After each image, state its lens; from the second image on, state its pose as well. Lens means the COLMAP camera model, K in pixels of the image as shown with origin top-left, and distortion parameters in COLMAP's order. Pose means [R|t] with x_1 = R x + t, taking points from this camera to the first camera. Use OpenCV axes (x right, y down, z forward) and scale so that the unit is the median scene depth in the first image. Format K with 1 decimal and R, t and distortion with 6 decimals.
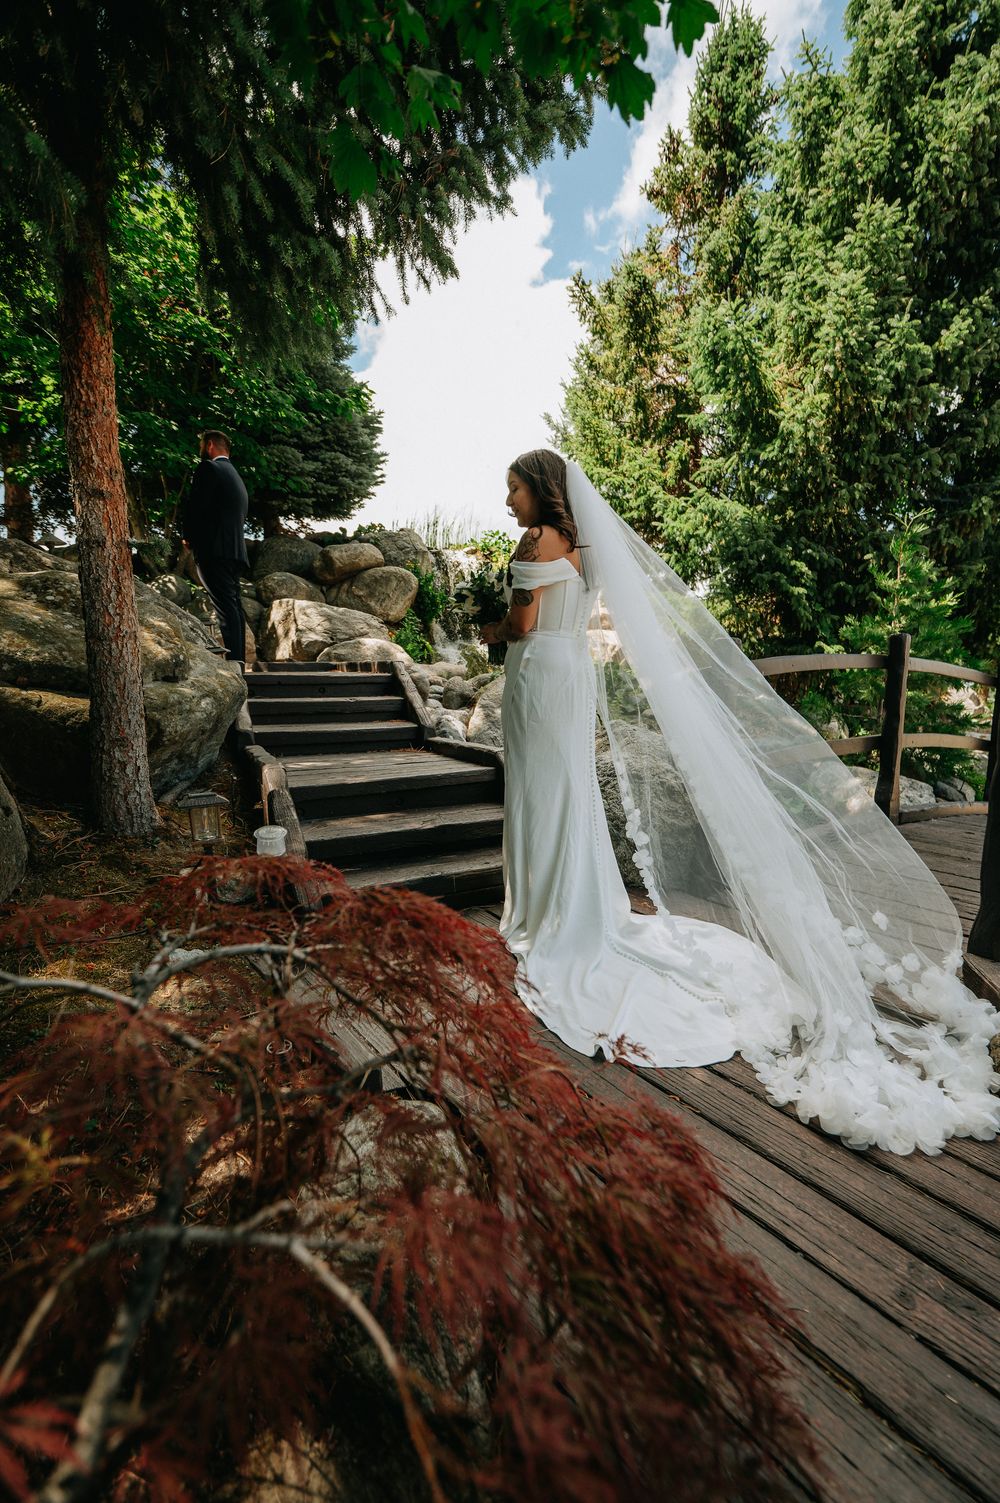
lens RADIAL K [[622.5, 0, 482.7], [0, 622.5, 757.0], [0, 0, 1]] dist [0.000932, -0.000390]
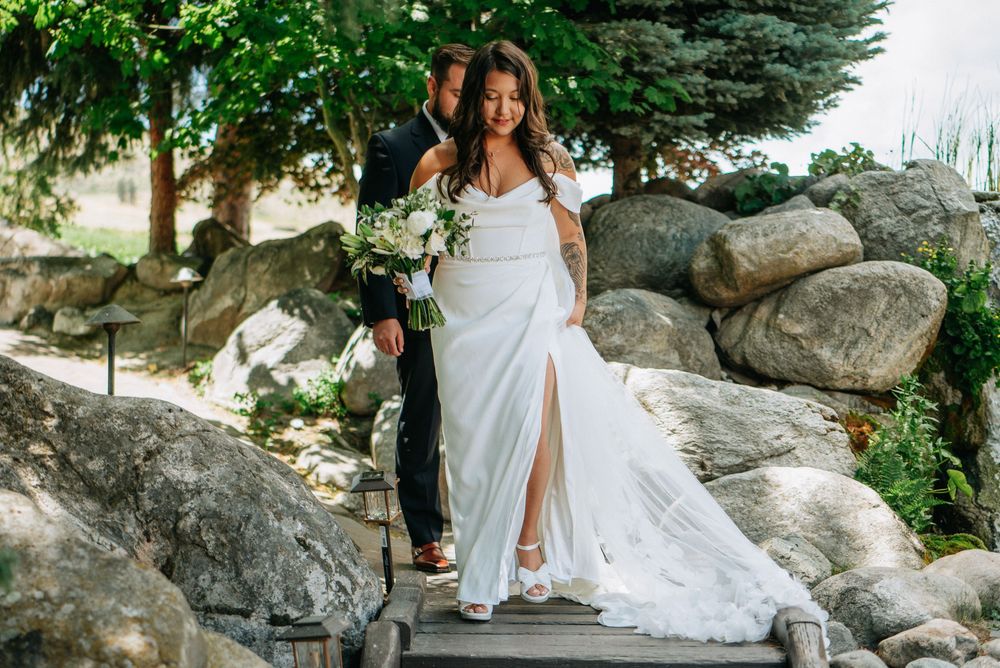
lens RADIAL K [[1318.2, 0, 462.5], [0, 1318.2, 391.4], [0, 0, 1]] dist [-0.040029, 0.000000]
pose [[0.877269, 0.012114, -0.479846, 0.033120], [-0.072642, 0.991518, -0.107776, -0.111871], [0.474470, 0.129405, 0.870708, 0.127341]]
